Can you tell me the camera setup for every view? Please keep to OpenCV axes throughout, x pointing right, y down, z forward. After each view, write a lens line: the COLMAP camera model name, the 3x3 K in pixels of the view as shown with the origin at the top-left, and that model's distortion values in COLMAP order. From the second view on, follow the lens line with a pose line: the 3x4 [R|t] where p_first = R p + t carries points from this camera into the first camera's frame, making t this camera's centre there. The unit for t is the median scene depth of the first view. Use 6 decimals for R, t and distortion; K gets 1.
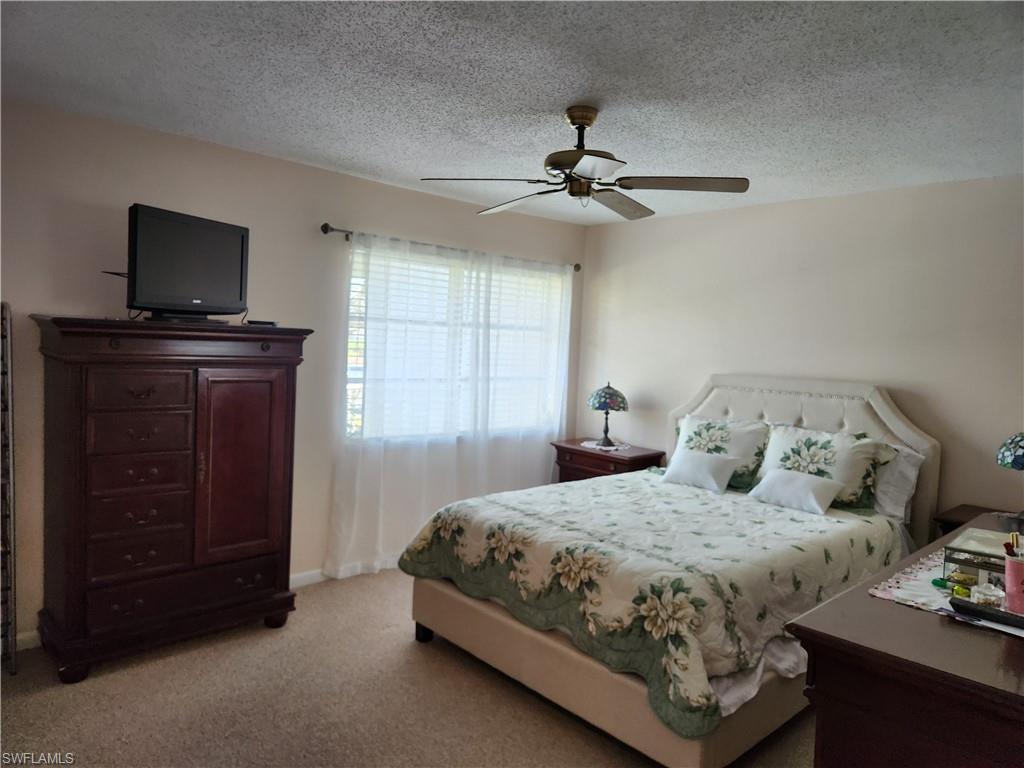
lens RADIAL K [[686.3, 0, 513.8], [0, 686.3, 377.0], [0, 0, 1]] dist [0.081971, -0.067231]
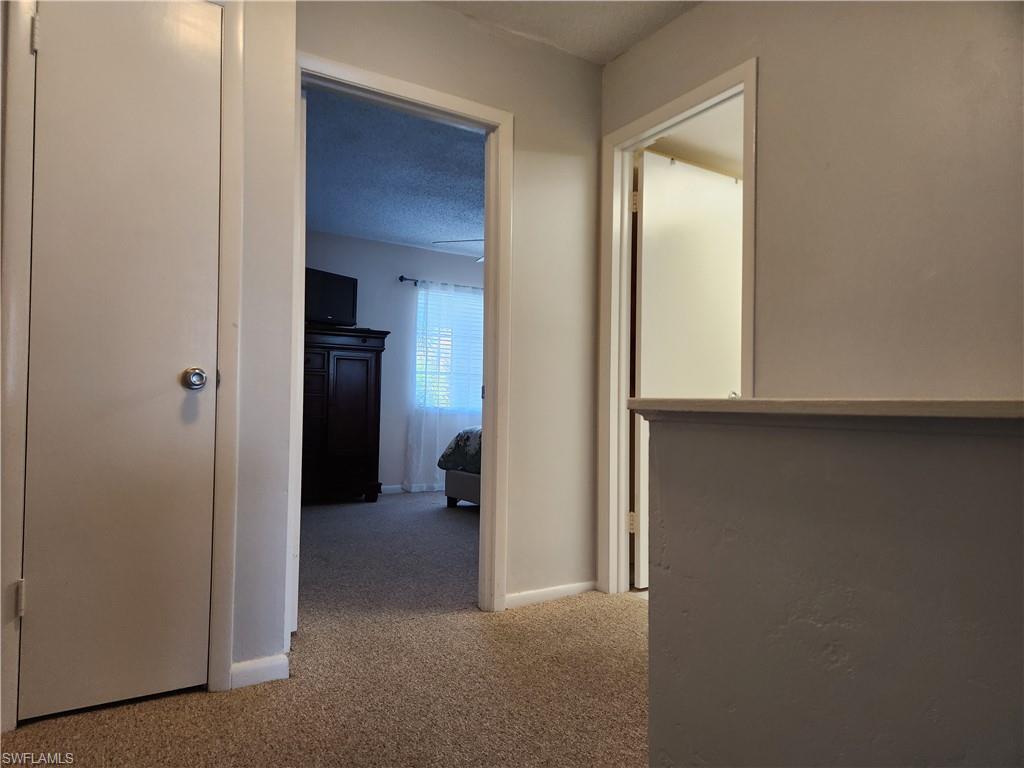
lens RADIAL K [[686.3, 0, 512.2], [0, 686.3, 392.2], [0, 0, 1]] dist [0.081971, -0.067231]
pose [[0.983514, -0.029760, -0.178368, 0.287281], [0.014649, 0.996235, -0.085447, 0.210795], [0.180239, 0.081425, 0.980247, -0.583948]]
